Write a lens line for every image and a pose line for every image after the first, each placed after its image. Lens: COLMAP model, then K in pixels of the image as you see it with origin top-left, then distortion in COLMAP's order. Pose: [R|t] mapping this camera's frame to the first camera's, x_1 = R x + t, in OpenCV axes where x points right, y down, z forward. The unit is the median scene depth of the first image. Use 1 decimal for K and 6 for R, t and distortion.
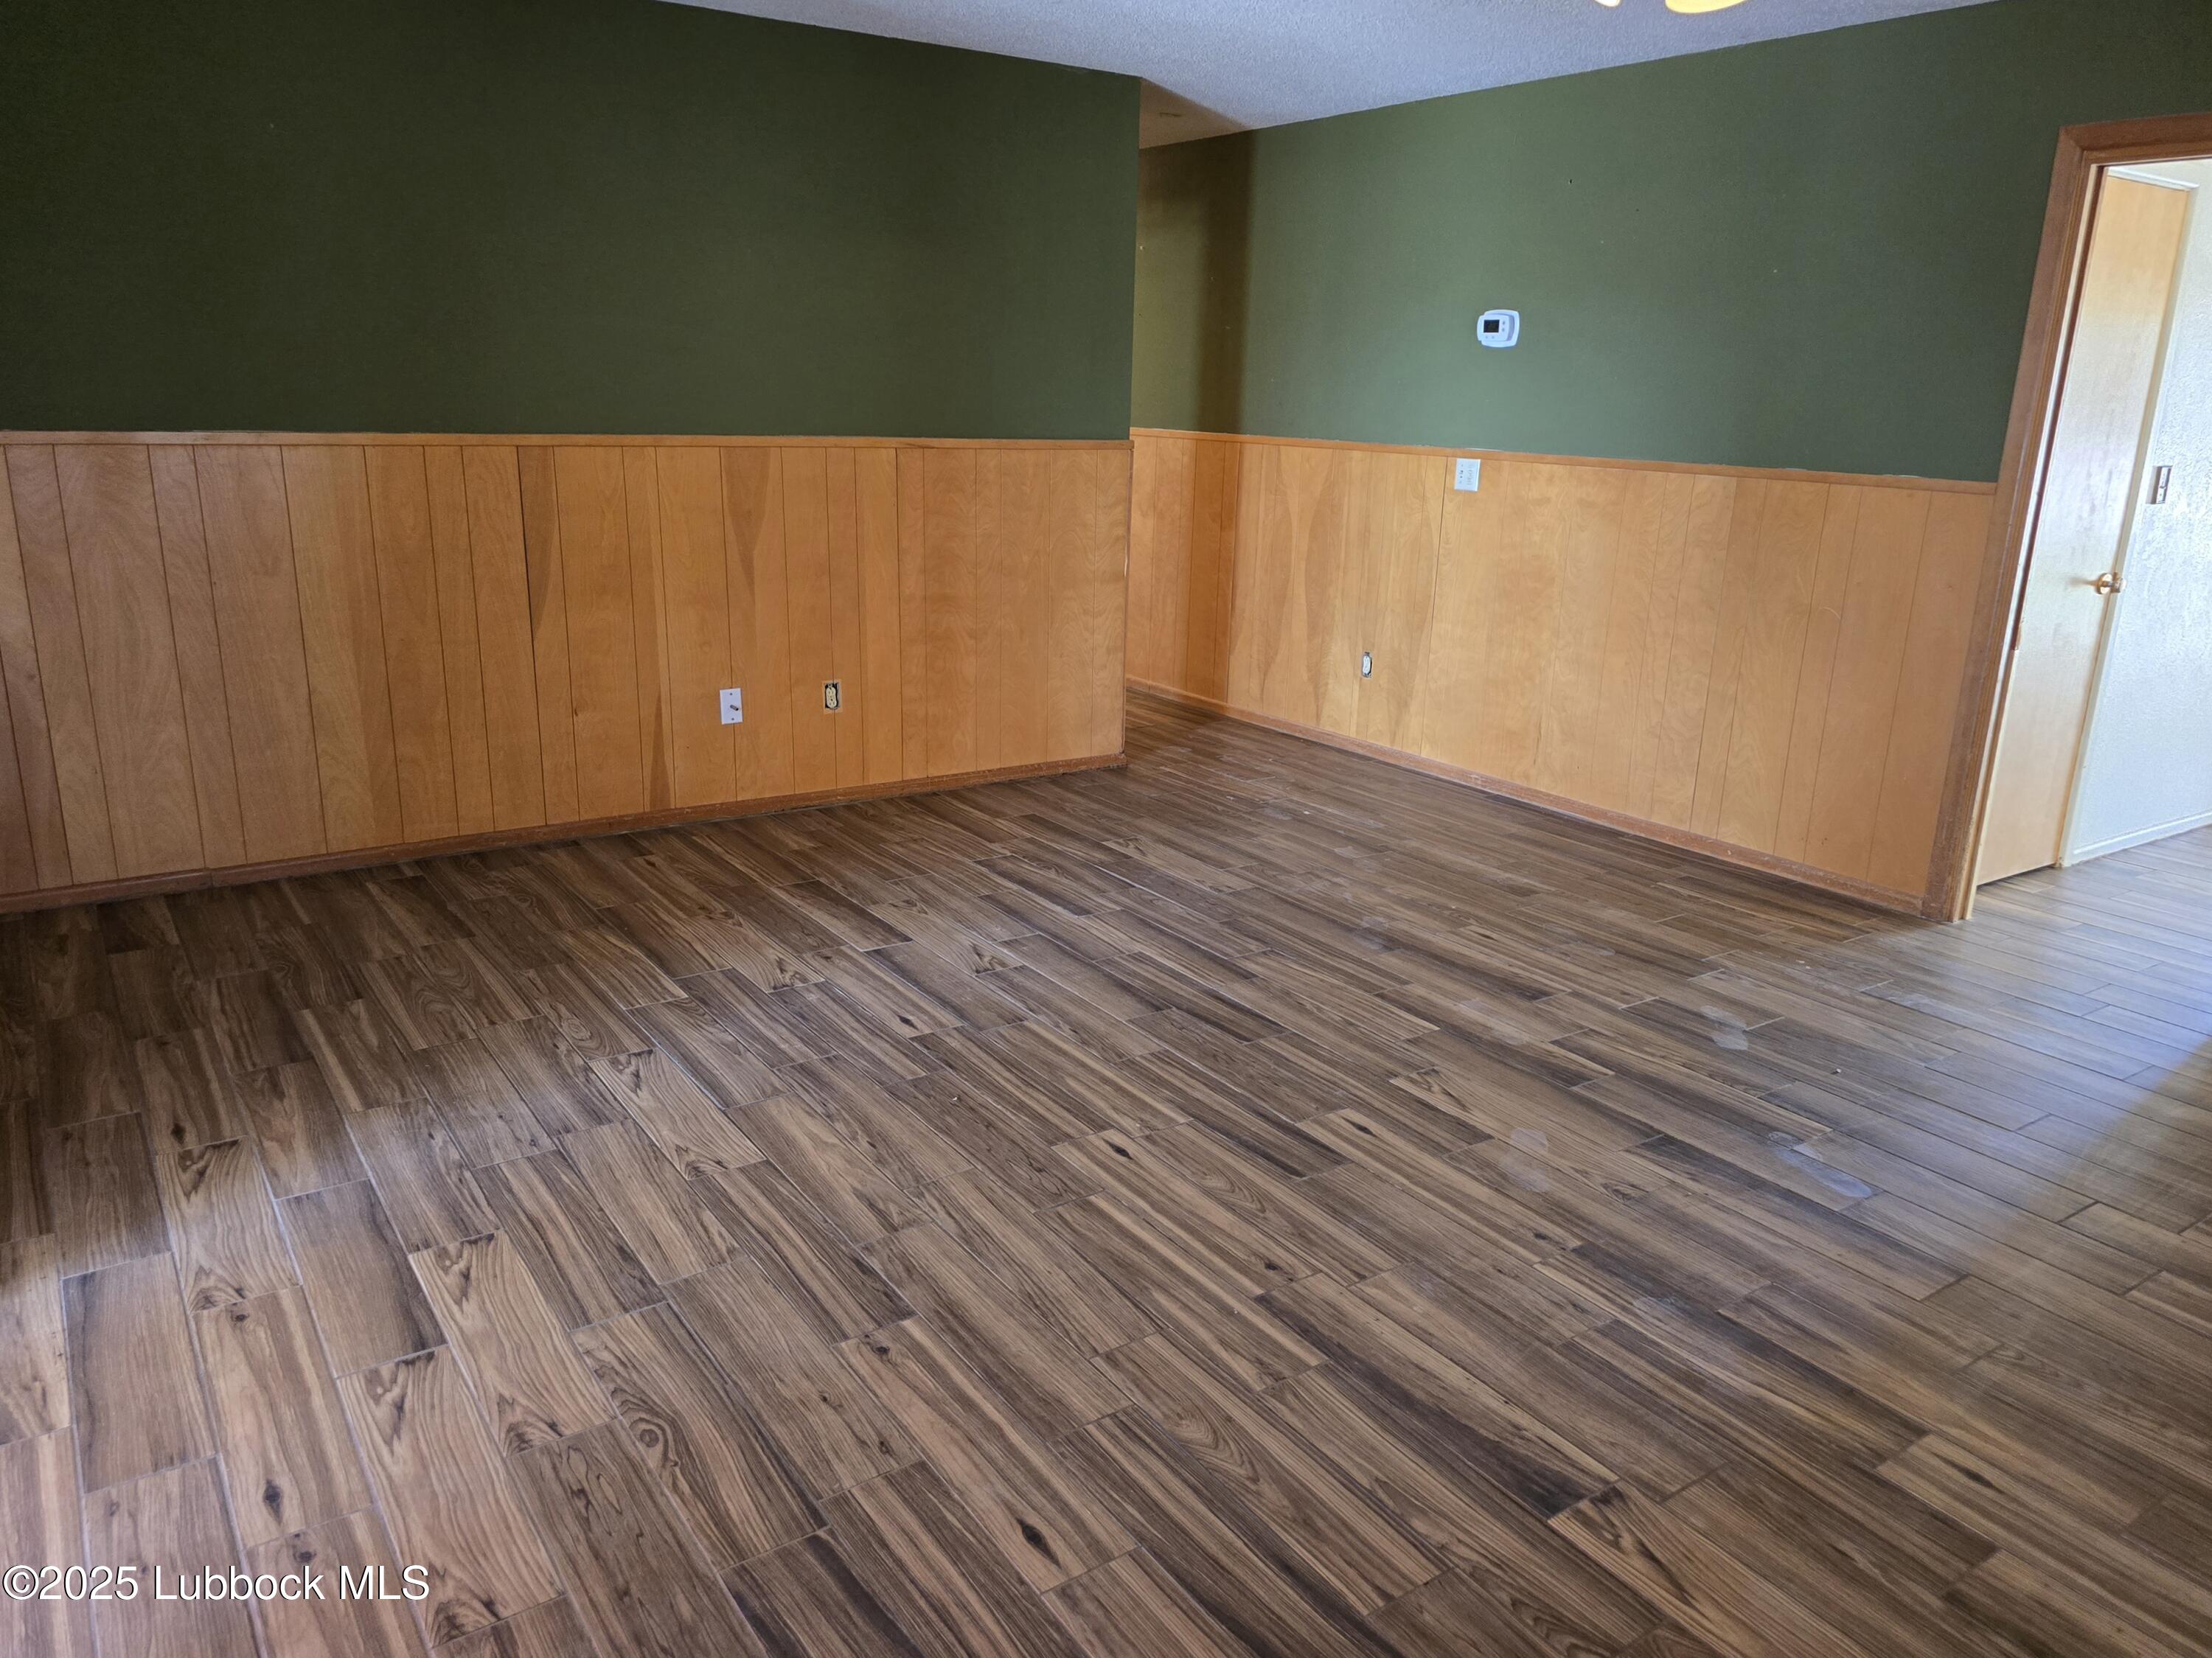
lens RADIAL K [[1533.2, 0, 1089.2], [0, 1533.2, 817.1], [0, 0, 1]] dist [0.062974, -0.070827]
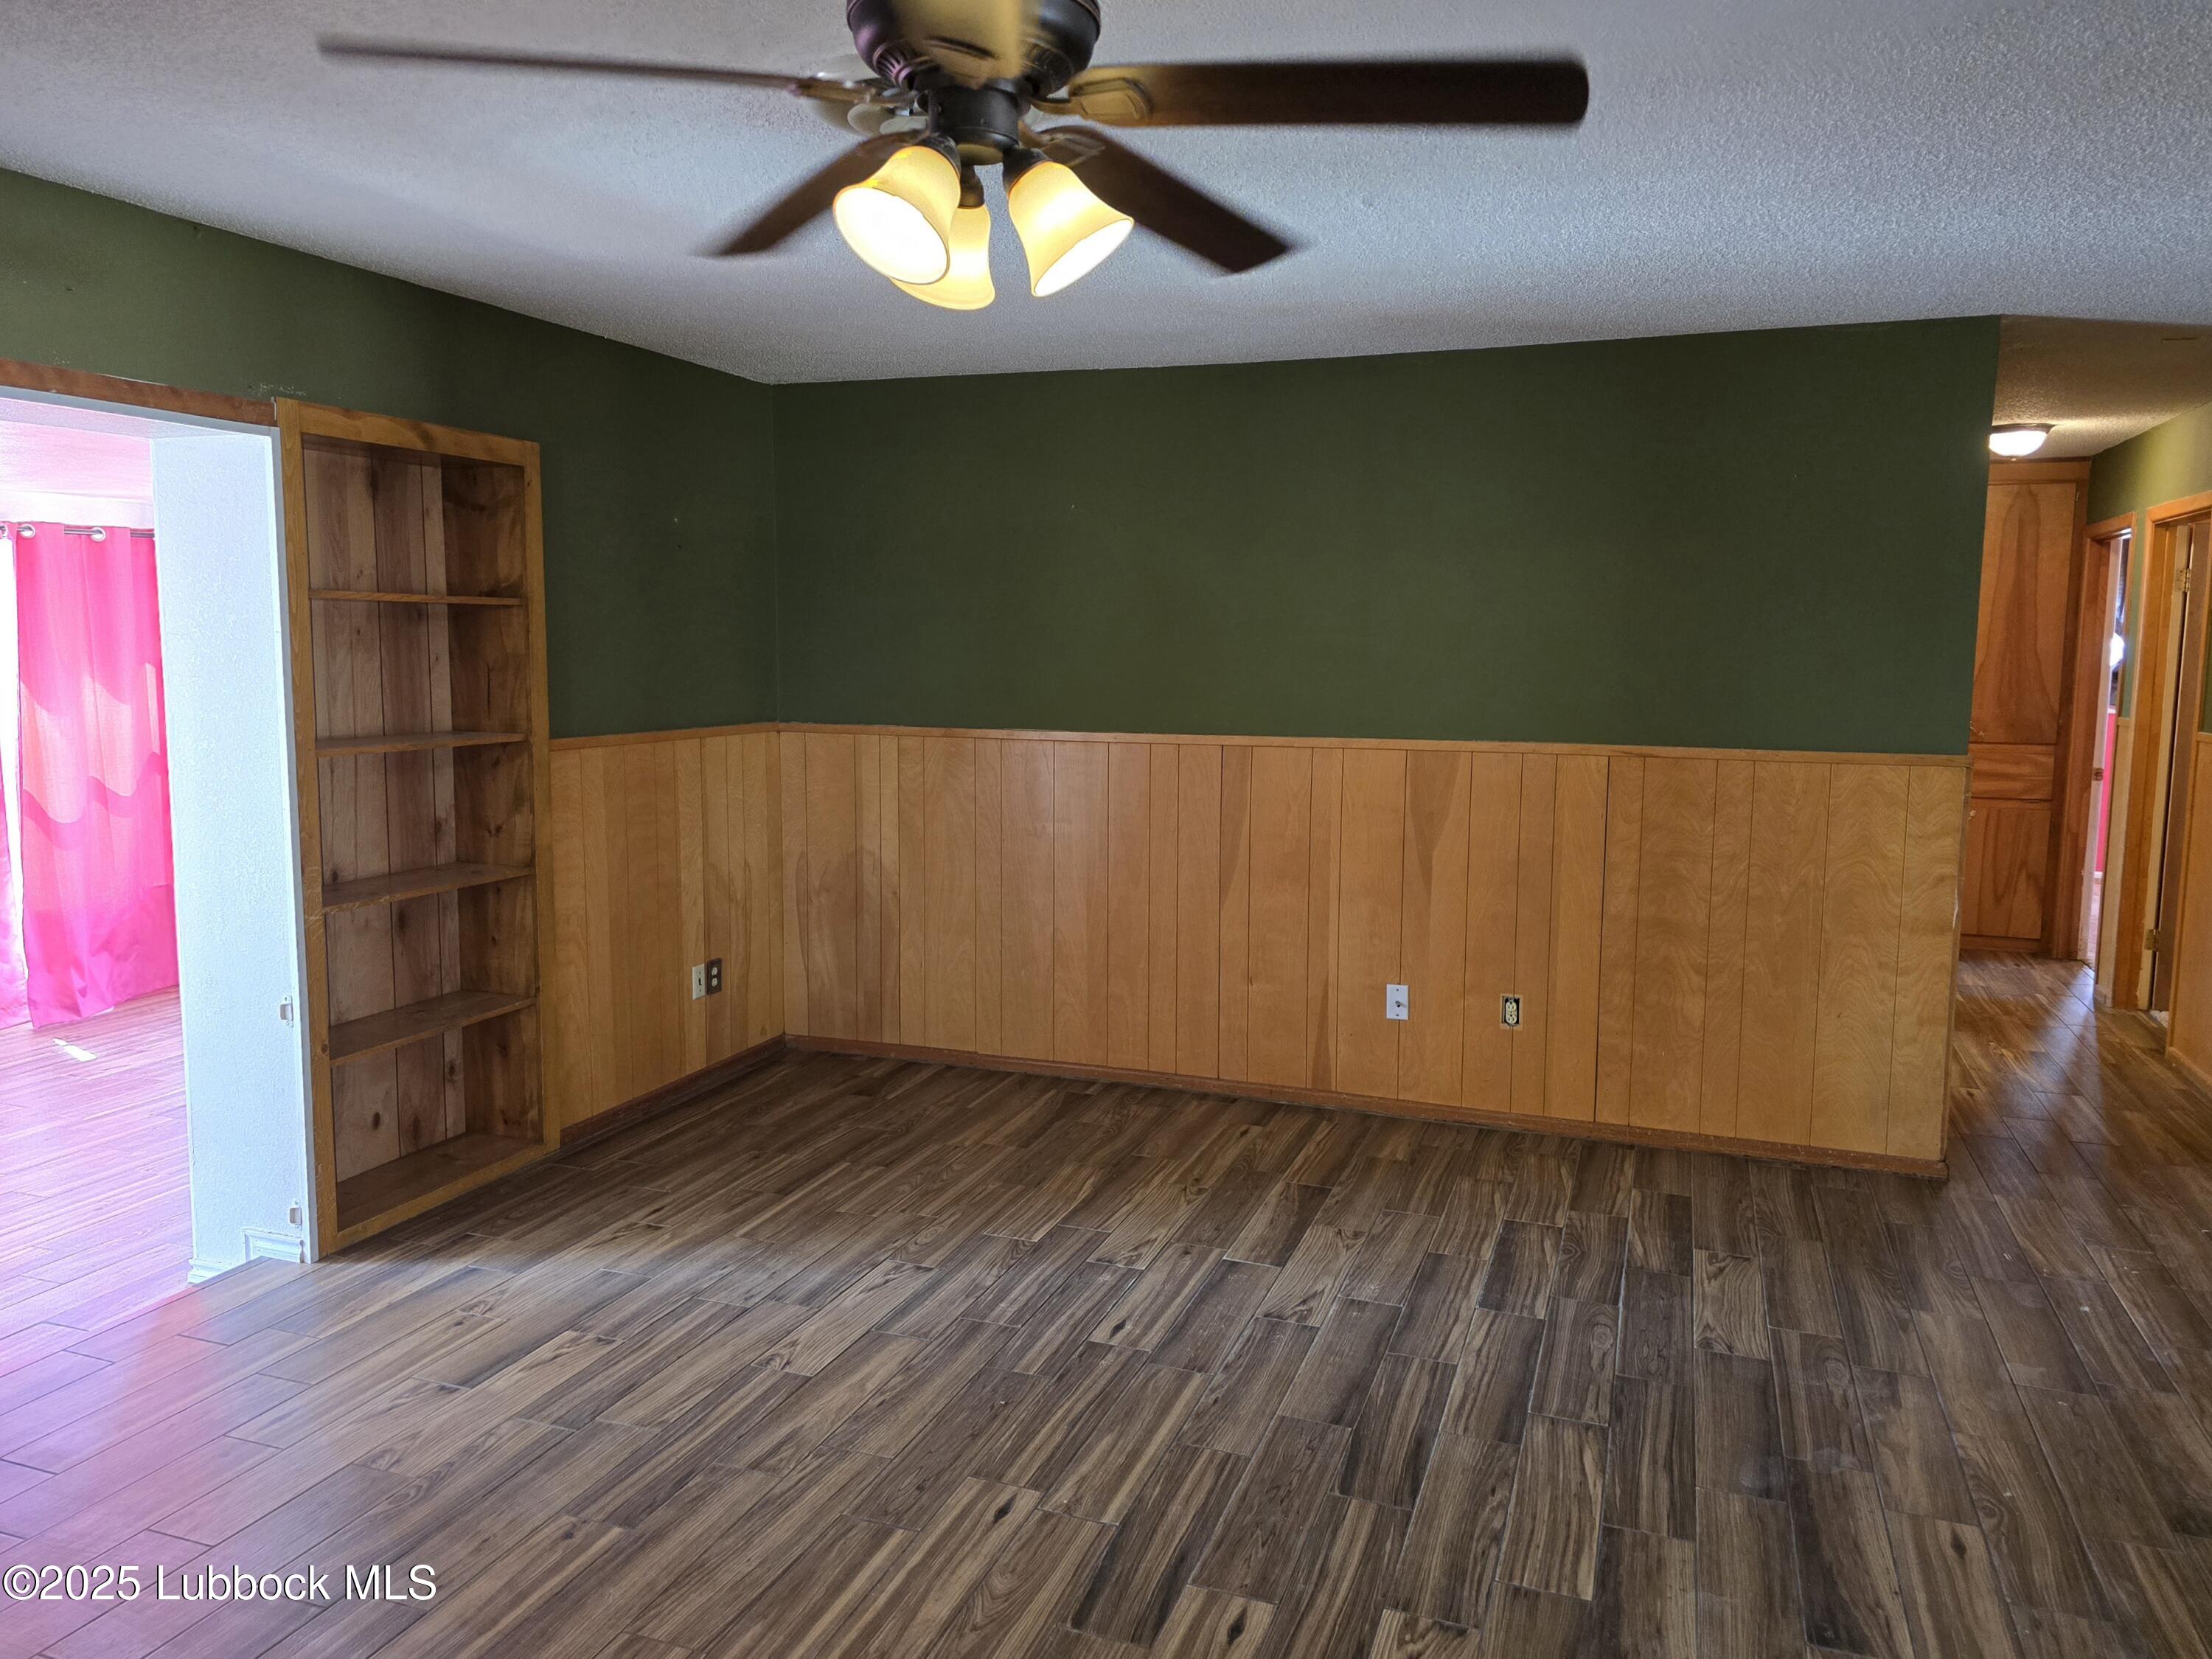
lens RADIAL K [[1533.3, 0, 1089.2], [0, 1533.3, 817.6], [0, 0, 1]] dist [0.062974, -0.070827]
pose [[0.586769, 0.069225, -0.806790, 0.548918], [-0.209175, 0.975481, -0.068431, -0.096962], [0.782271, 0.208913, 0.586862, 0.290473]]
